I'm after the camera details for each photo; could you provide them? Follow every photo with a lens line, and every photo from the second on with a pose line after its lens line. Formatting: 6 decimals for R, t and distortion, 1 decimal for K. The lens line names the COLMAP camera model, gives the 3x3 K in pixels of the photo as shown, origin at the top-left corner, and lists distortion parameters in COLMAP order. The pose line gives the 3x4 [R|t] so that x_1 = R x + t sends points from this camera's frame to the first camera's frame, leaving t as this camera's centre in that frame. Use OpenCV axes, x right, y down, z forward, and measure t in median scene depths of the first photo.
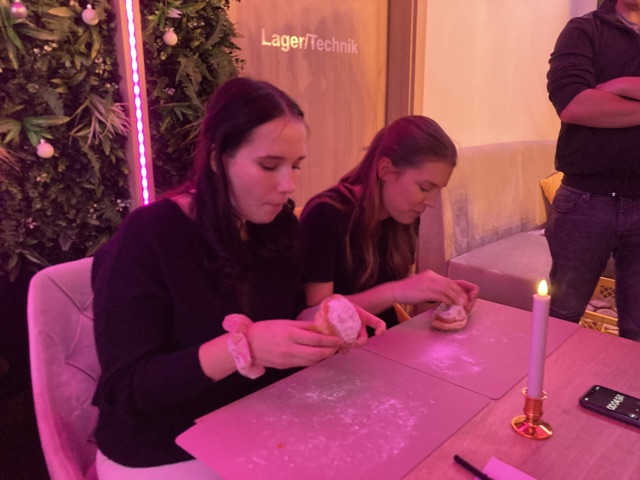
lens RADIAL K [[525.6, 0, 320.9], [0, 525.6, 237.6], [0, 0, 1]] dist [0.007187, 0.002251]
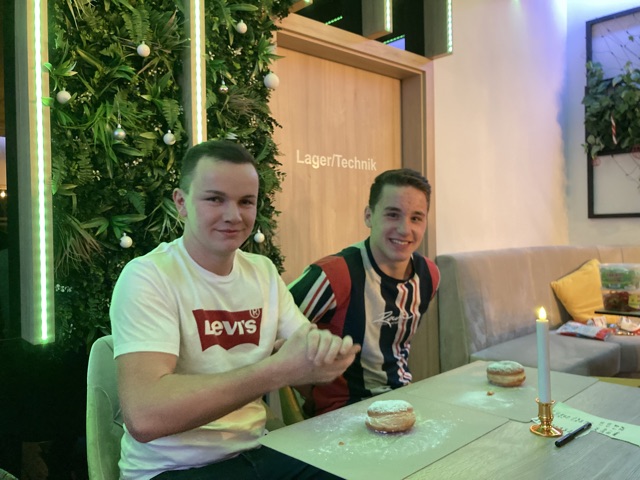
lens RADIAL K [[525.6, 0, 319.2], [0, 525.6, 240.4], [0, 0, 1]] dist [0.007187, 0.002251]
pose [[0.999407, -0.016197, -0.030391, -0.039498], [0.008816, 0.973418, -0.228865, 0.107284], [0.033290, 0.228461, 0.972984, -0.158320]]
